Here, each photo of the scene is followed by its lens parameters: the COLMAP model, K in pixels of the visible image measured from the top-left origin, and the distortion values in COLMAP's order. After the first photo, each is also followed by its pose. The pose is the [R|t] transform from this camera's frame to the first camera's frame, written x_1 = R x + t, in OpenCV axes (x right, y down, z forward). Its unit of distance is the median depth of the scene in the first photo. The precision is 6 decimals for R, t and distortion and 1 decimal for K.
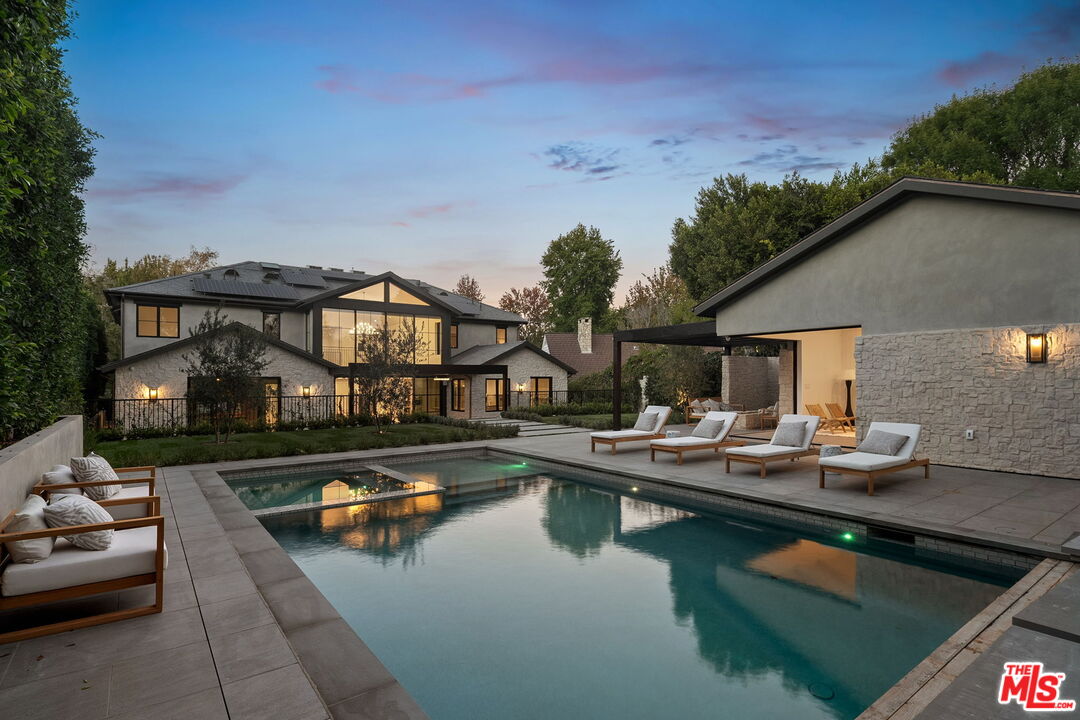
lens RADIAL K [[526.7, 0, 521.5], [0, 526.7, 369.6], [0, 0, 1]] dist [-0.000307, -0.000442]
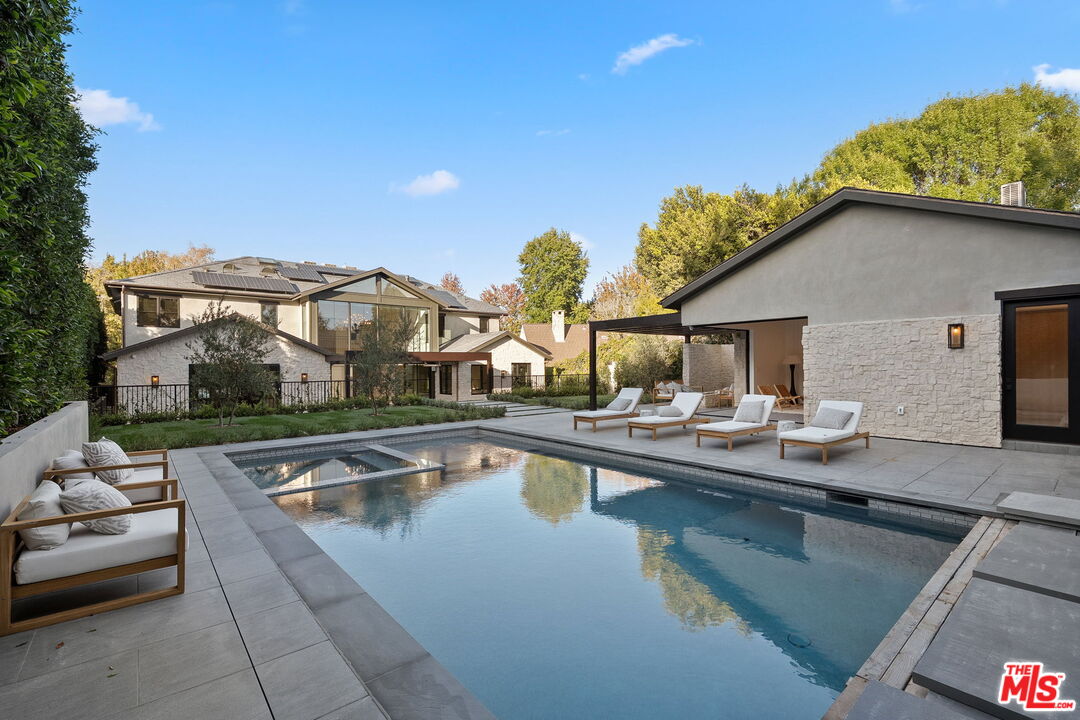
lens RADIAL K [[468.6, 0, 531.6], [0, 468.6, 360.2], [0, 0, 1]] dist [-0.000989, 0.000141]
pose [[0.997513, -0.003602, 0.070387, -0.031042], [0.003095, 0.999968, 0.007310, 0.001928], [-0.070411, -0.007074, 0.997493, 0.021386]]
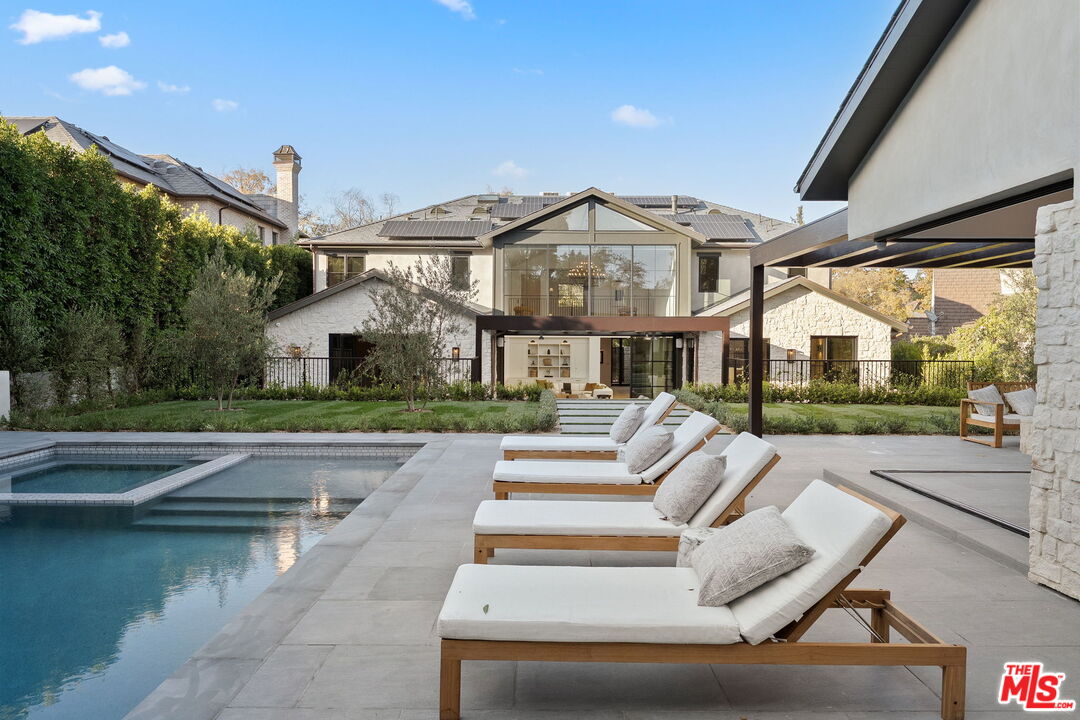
lens RADIAL K [[700.8, 0, 561.2], [0, 700.8, 334.9], [0, 0, 1]] dist [-0.031542, 0.003986]
pose [[0.816174, 0.002867, -0.577799, 0.819374], [0.003400, 0.999947, 0.009763, 0.013956], [0.577796, -0.009933, 0.816121, 0.626121]]
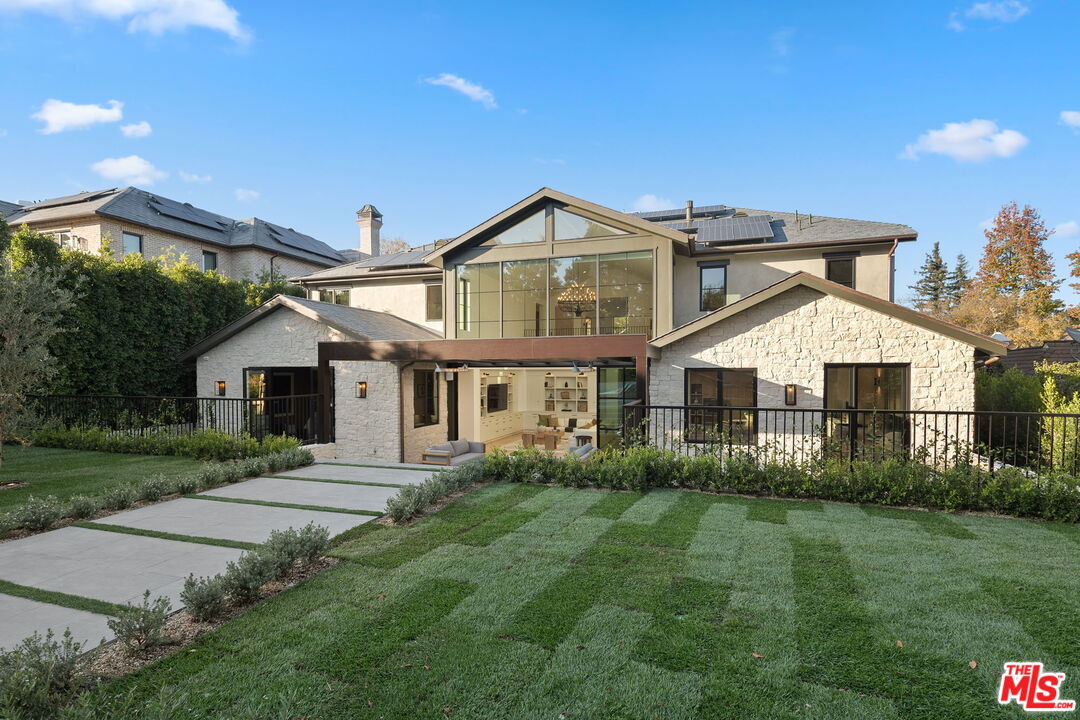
lens RADIAL K [[526.7, 0, 540.9], [0, 526.7, 369.5], [0, 0, 1]] dist [-0.000307, -0.000442]
pose [[0.594260, -0.001470, -0.804272, 0.690622], [0.014092, 0.999864, 0.008585, 0.039720], [0.804150, -0.016436, 0.594200, 2.003525]]
